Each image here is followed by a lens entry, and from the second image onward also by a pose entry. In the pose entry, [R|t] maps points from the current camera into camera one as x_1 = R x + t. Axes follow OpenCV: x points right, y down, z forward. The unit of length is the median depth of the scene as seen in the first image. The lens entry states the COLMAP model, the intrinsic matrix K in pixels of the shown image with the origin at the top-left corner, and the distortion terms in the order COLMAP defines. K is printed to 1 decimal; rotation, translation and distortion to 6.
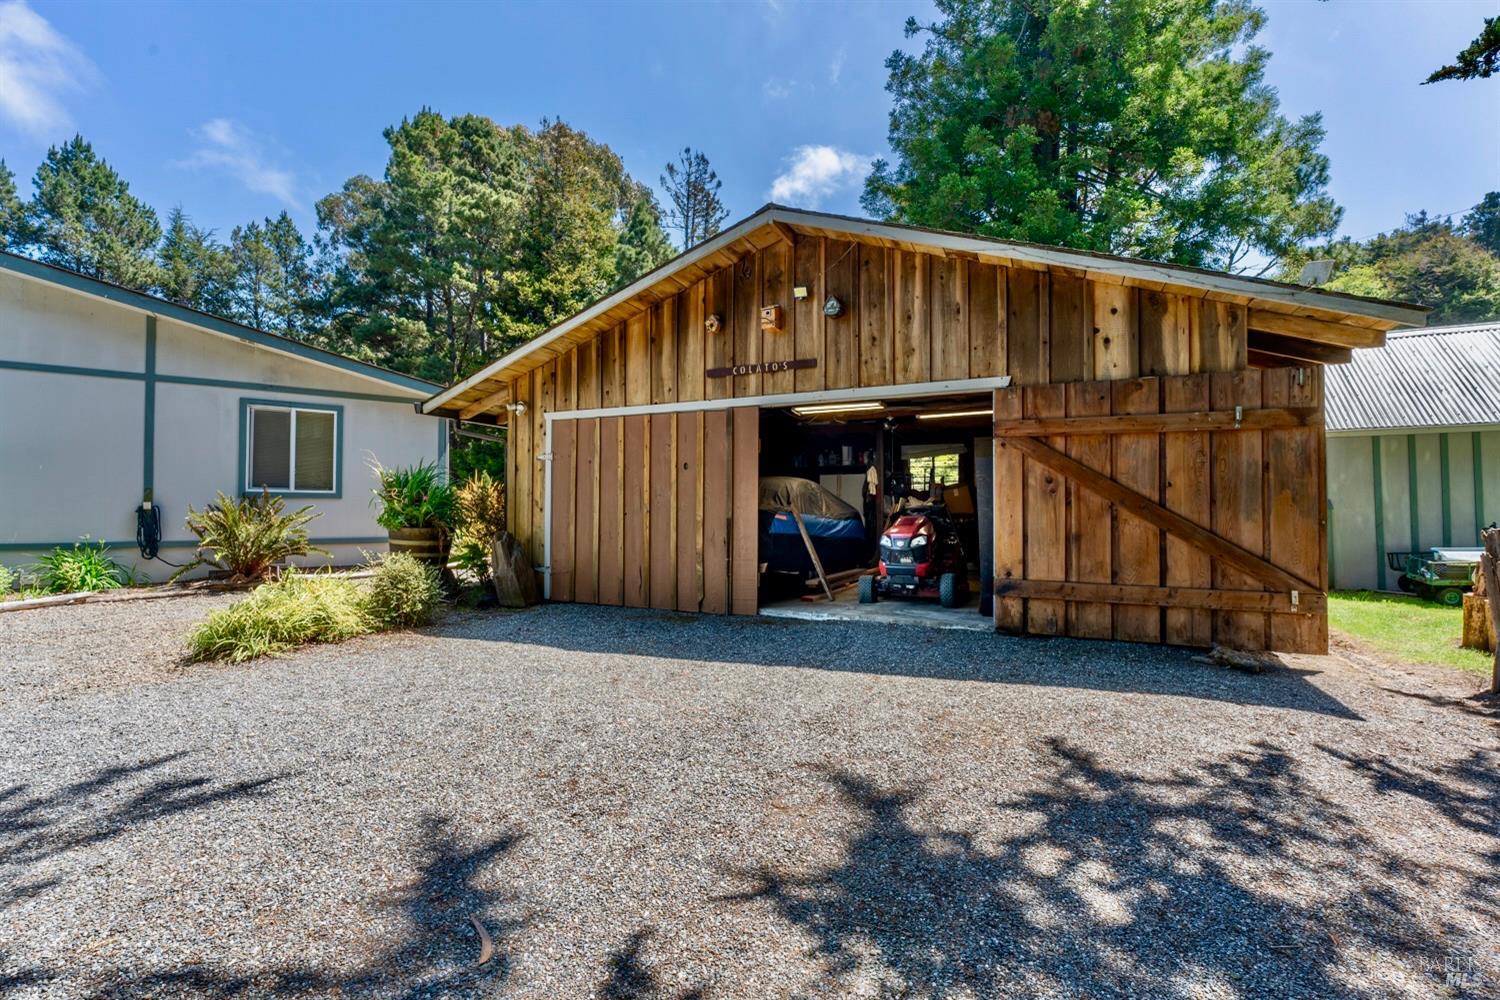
lens RADIAL K [[683.9, 0, 764.8], [0, 683.9, 501.1], [0, 0, 1]] dist [-0.003133, 0.000416]
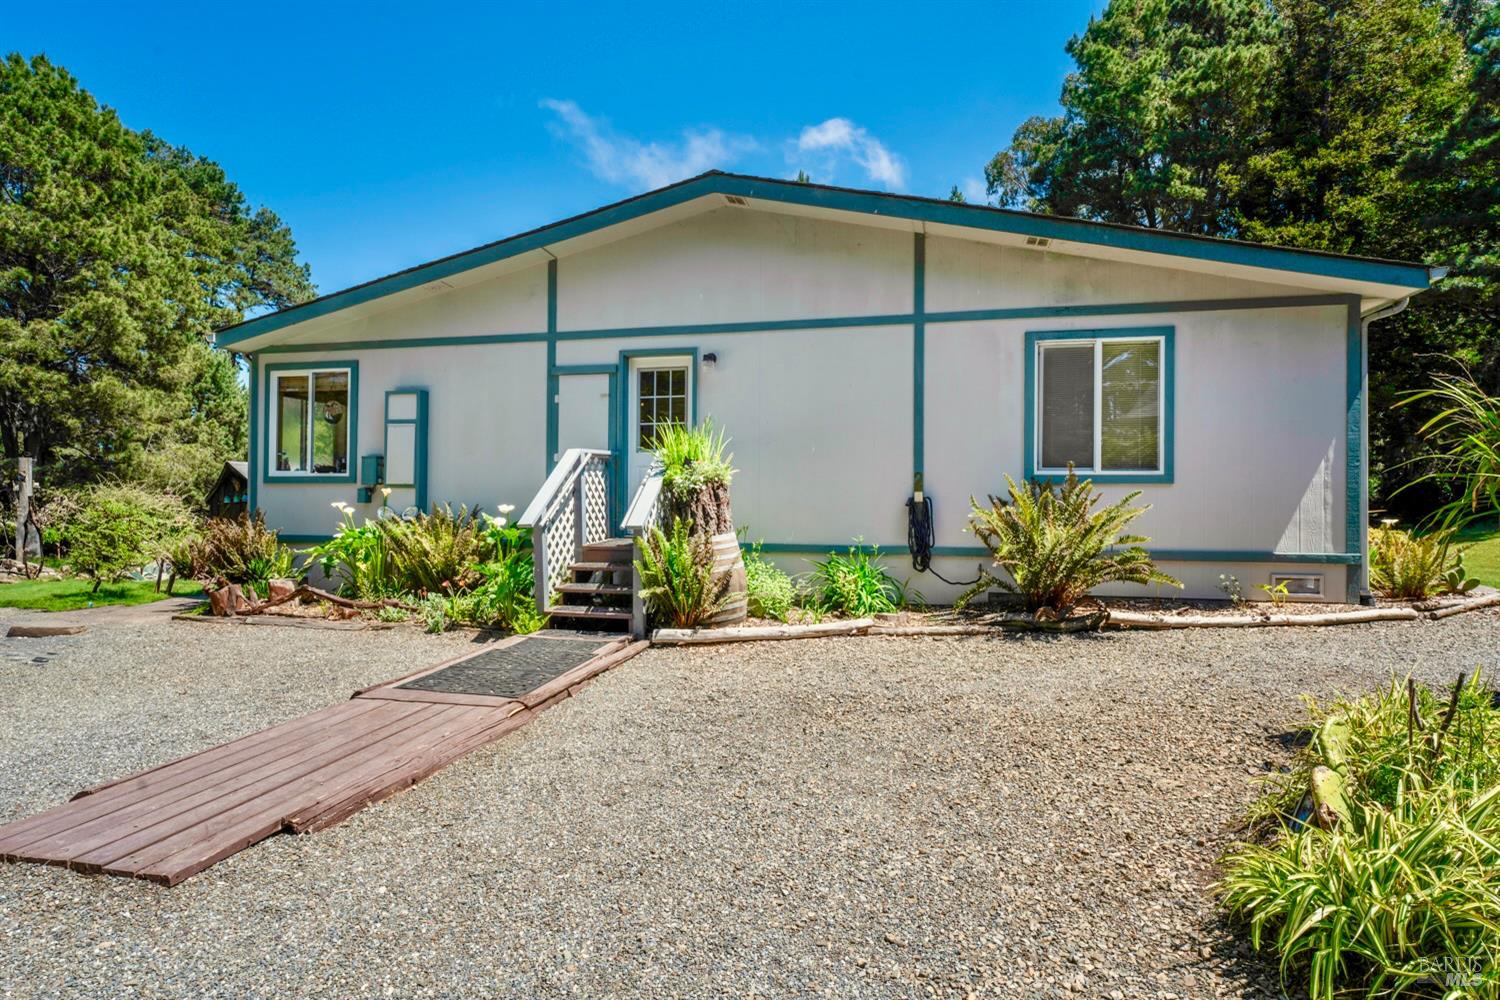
lens RADIAL K [[785.8, 0, 742.8], [0, 785.8, 502.2], [0, 0, 1]] dist [0.017986, 0.000737]
pose [[0.658774, 0.003457, -0.752333, -0.379043], [0.003139, 0.999968, 0.007343, 0.005760], [0.752334, -0.007199, 0.658743, 0.297813]]
